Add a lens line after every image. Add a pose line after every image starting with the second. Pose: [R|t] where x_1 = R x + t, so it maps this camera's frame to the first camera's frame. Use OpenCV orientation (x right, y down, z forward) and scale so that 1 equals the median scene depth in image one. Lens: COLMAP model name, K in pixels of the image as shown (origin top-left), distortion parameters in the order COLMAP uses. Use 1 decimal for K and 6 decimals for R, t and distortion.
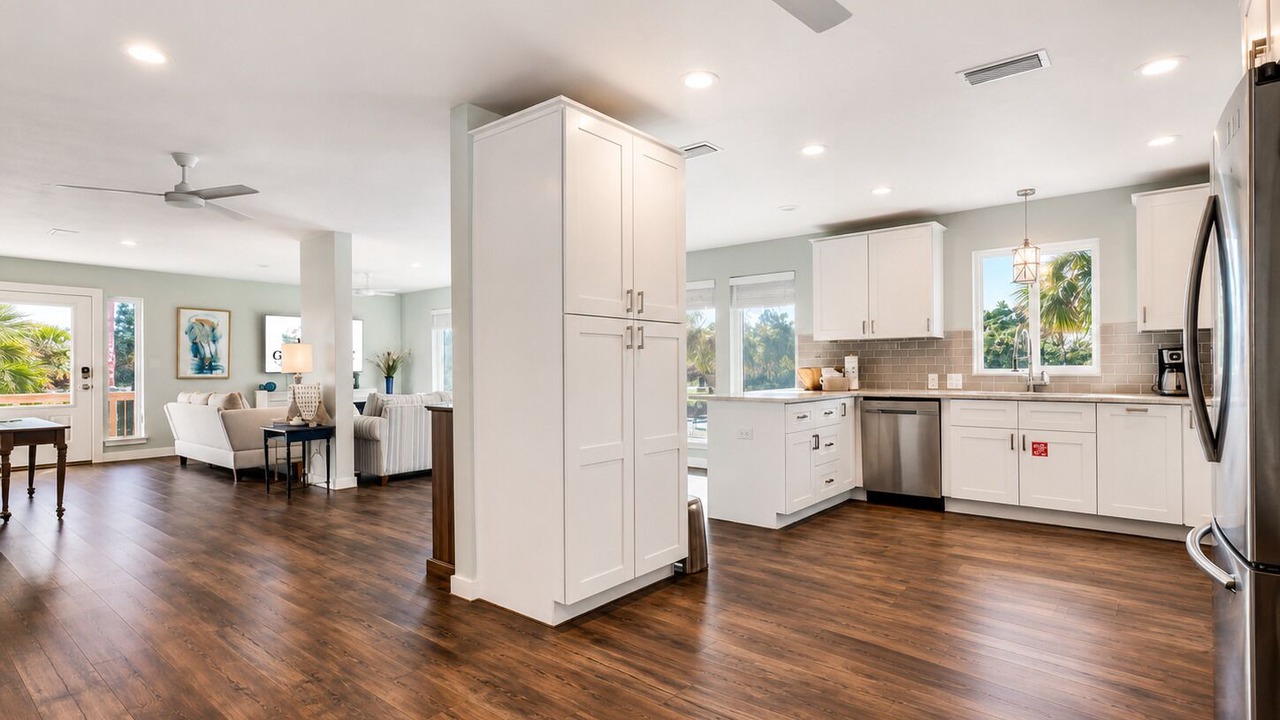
lens RADIAL K [[639.2, 0, 640.0], [0, 639.2, 360.0], [0, 0, 1]] dist [-0.001833, -0.000354]
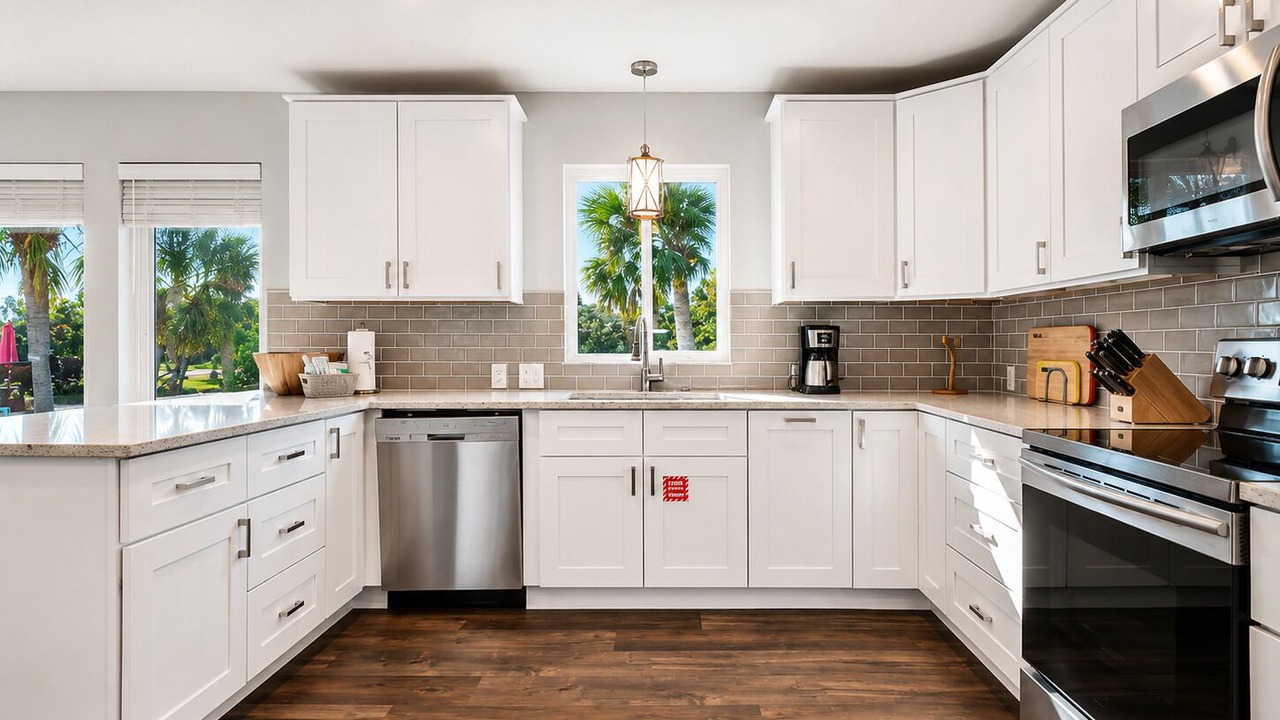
lens RADIAL K [[639.2, 0, 640.0], [0, 639.2, 360.0], [0, 0, 1]] dist [-0.001833, -0.000354]
pose [[0.794110, -0.007726, 0.607725, 0.211203], [-0.011355, 0.999556, 0.027544, 0.001012], [-0.607668, -0.028773, 0.793669, 0.487831]]
